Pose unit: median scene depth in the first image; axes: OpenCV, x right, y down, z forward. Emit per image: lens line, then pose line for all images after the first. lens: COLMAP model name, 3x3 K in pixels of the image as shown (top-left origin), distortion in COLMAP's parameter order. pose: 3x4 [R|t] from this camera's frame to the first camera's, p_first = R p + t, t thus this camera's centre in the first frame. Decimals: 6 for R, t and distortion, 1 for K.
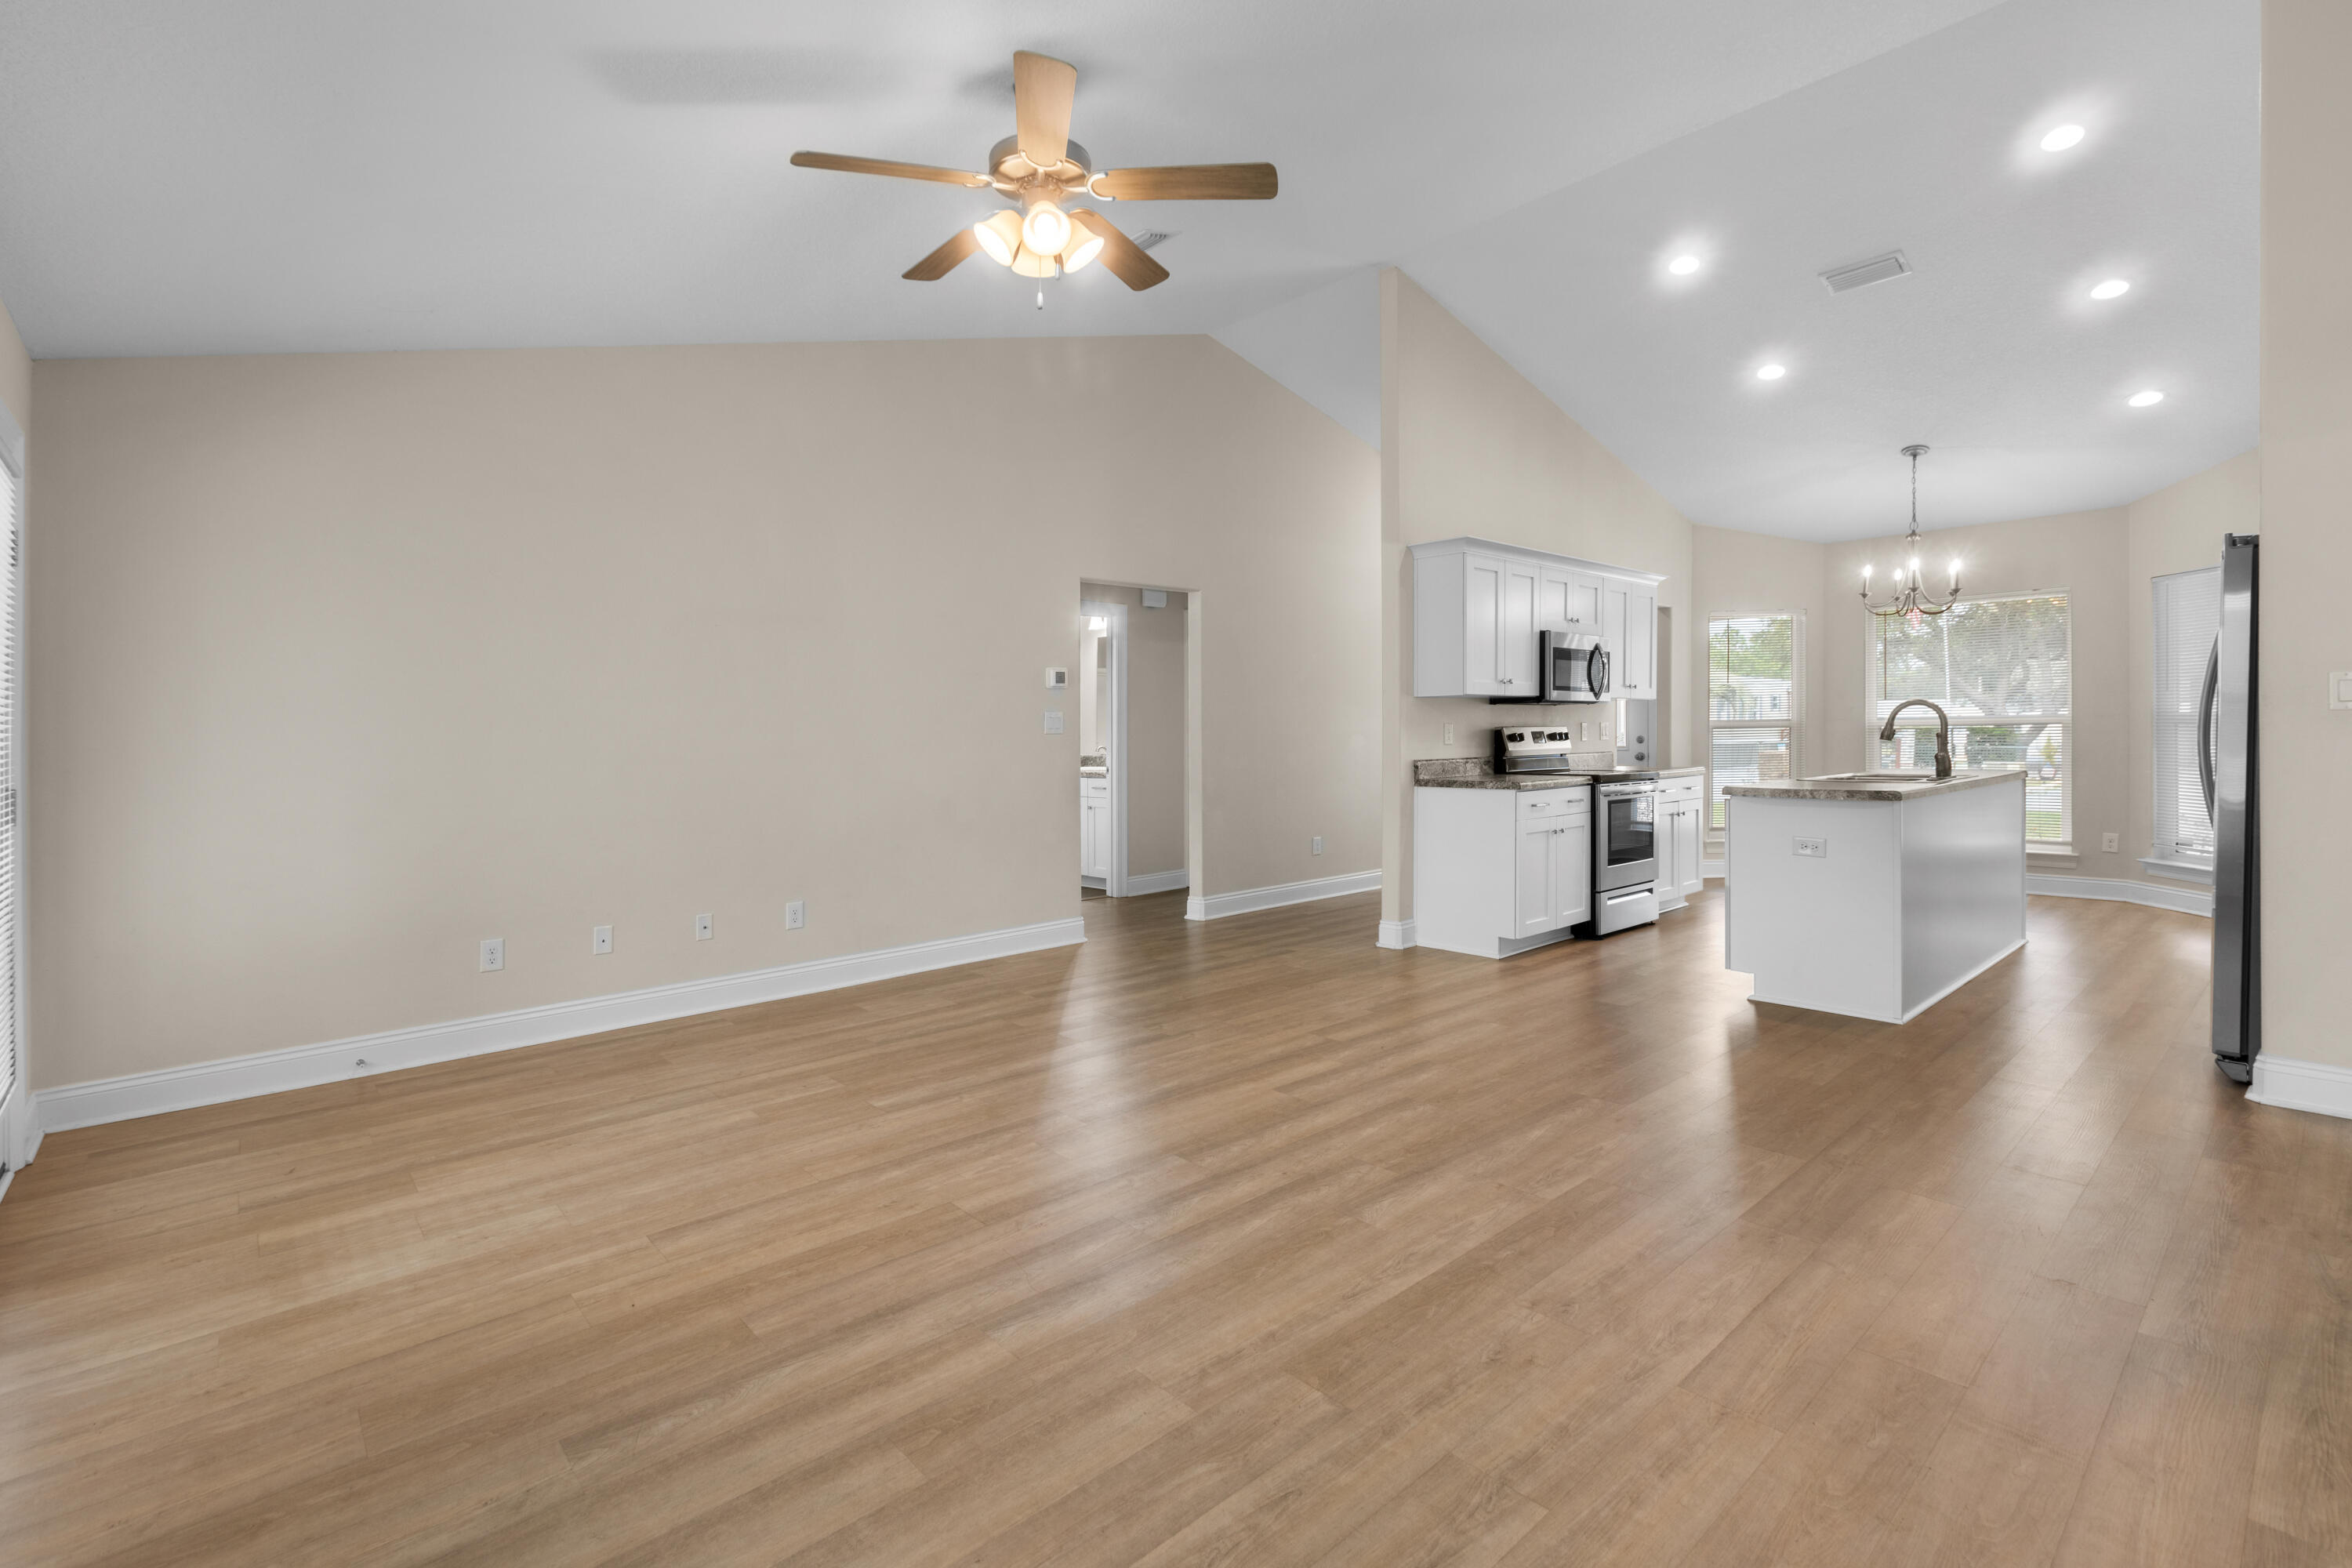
lens RADIAL K [[1056.2, 0, 1127.4], [0, 1056.2, 700.5], [0, 0, 1]] dist [0.004332, -0.001223]
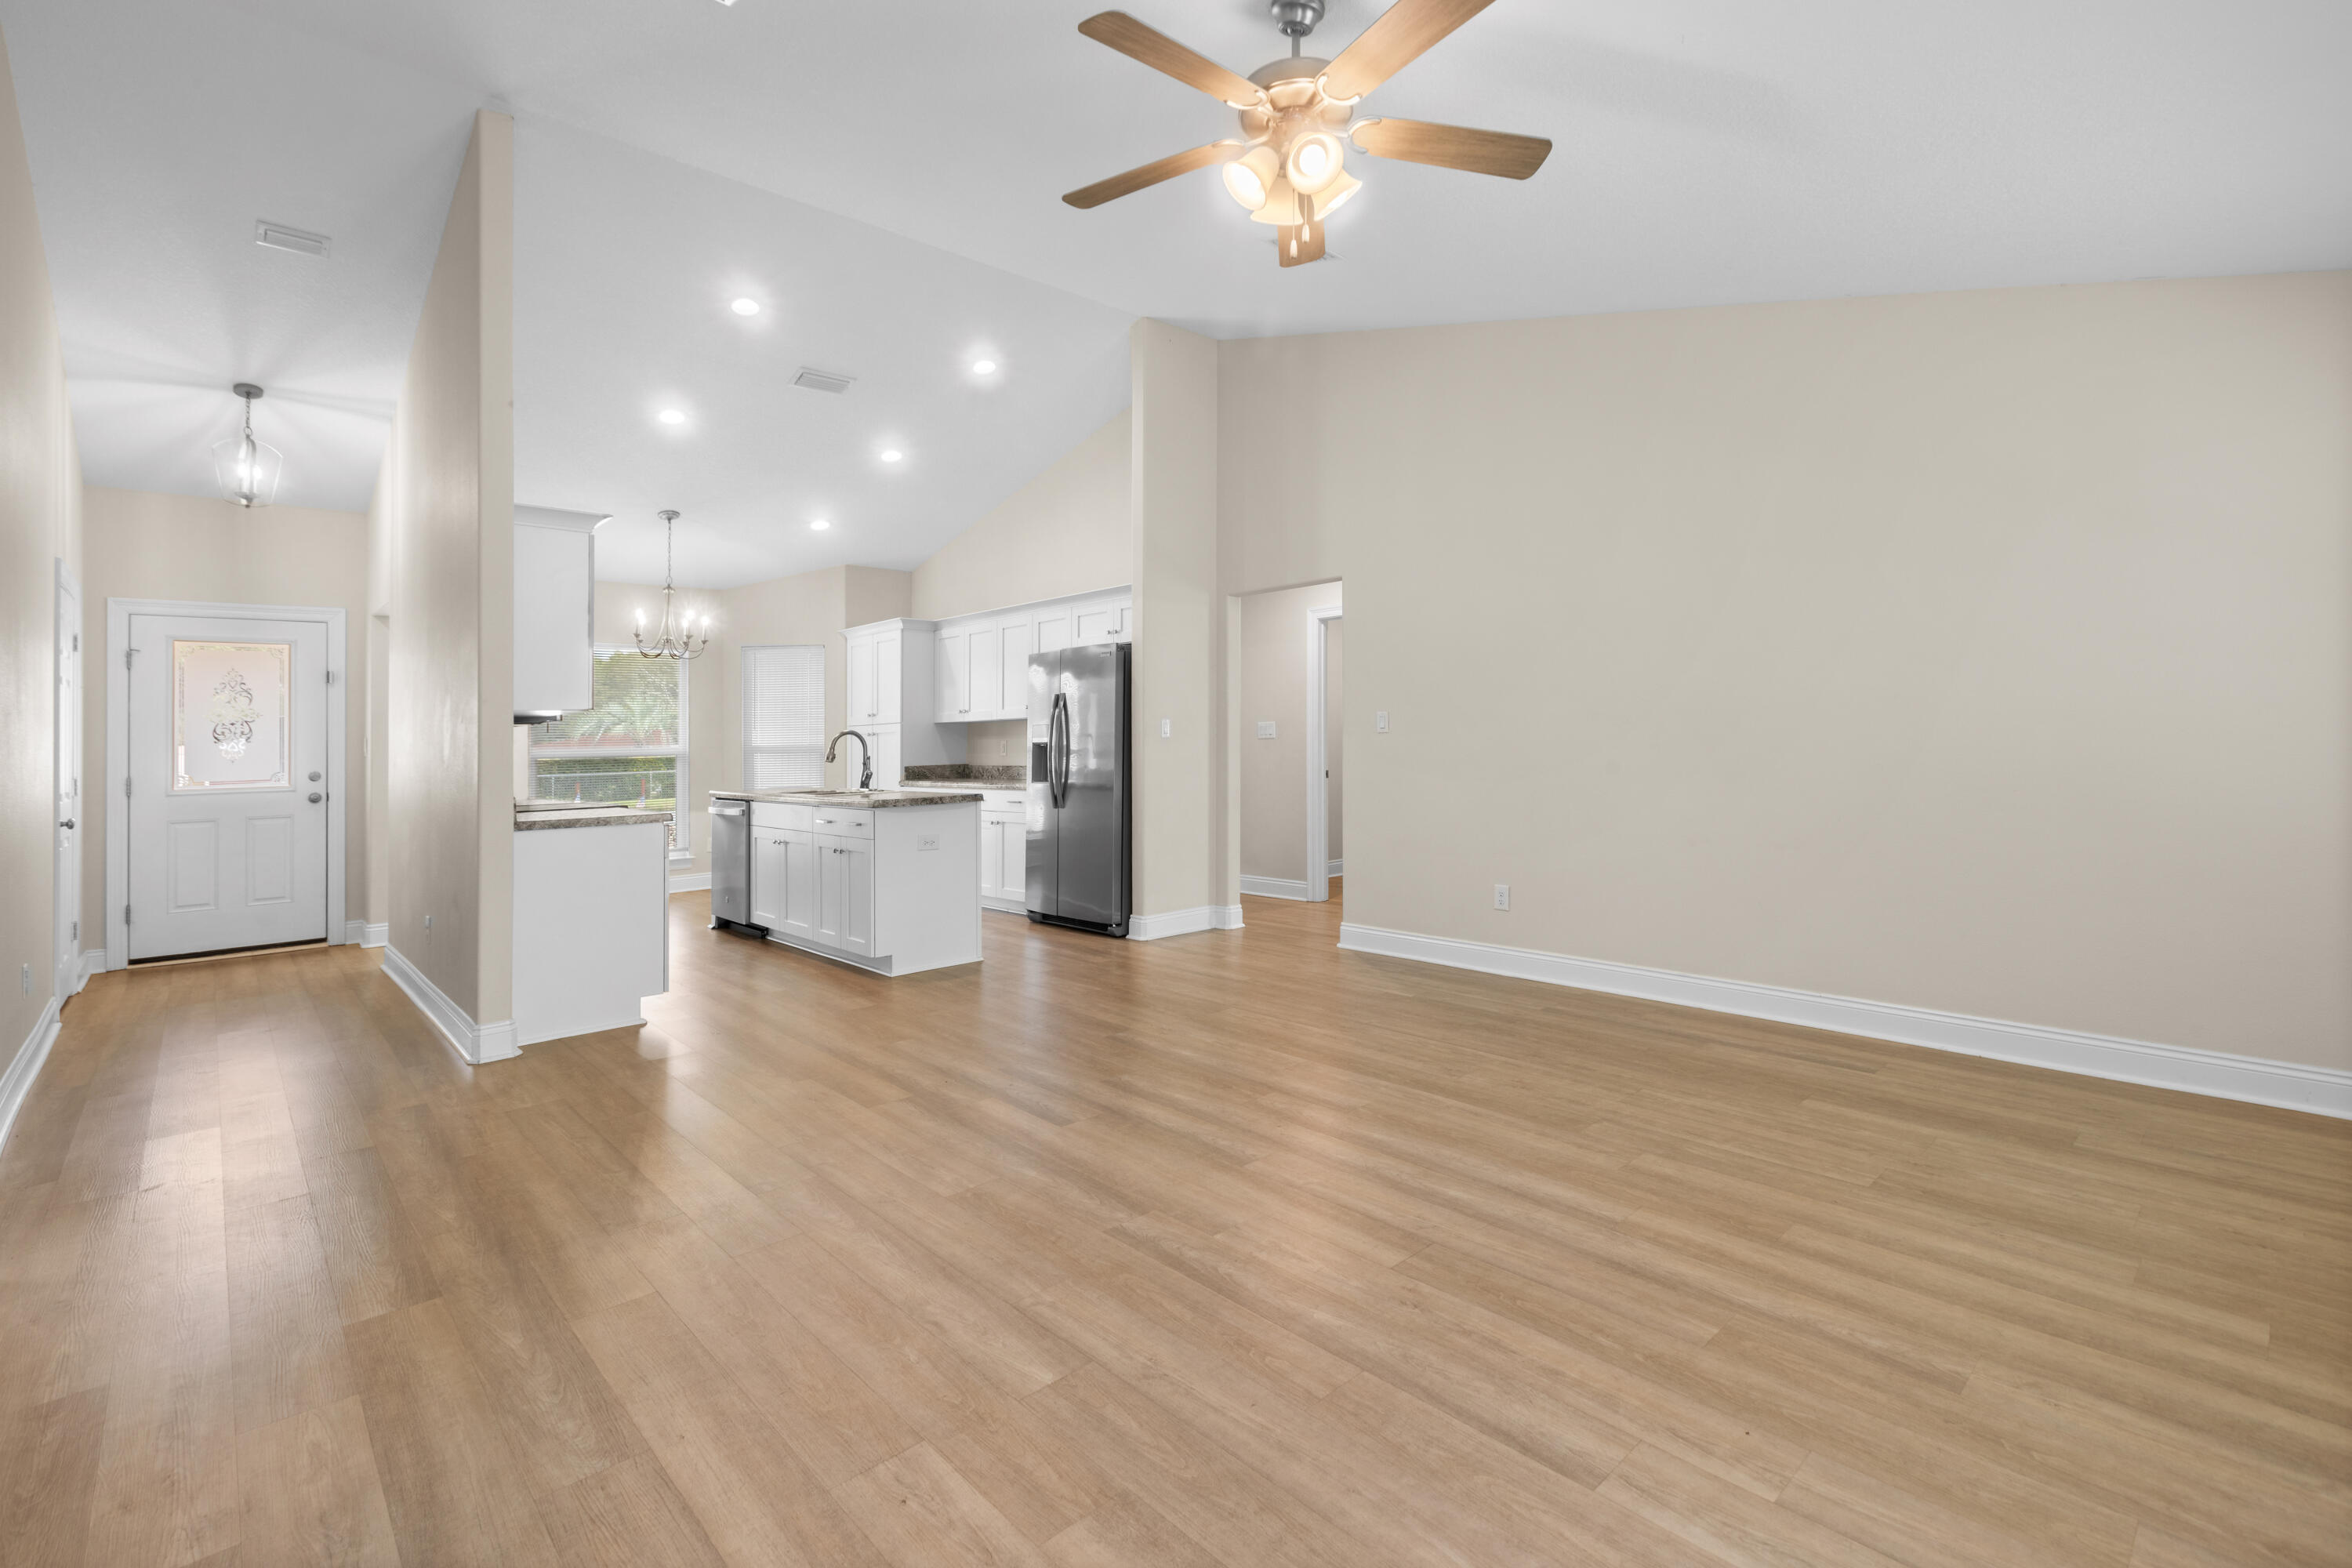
lens RADIAL K [[1056.2, 0, 1171.2], [0, 1056.2, 778.8], [0, 0, 1]] dist [0.004332, -0.001223]
pose [[-0.038286, -0.017710, 0.999110, -1.205747], [-0.012347, 0.999775, 0.017248, 0.064550], [-0.999191, -0.011676, -0.038496, 1.428093]]
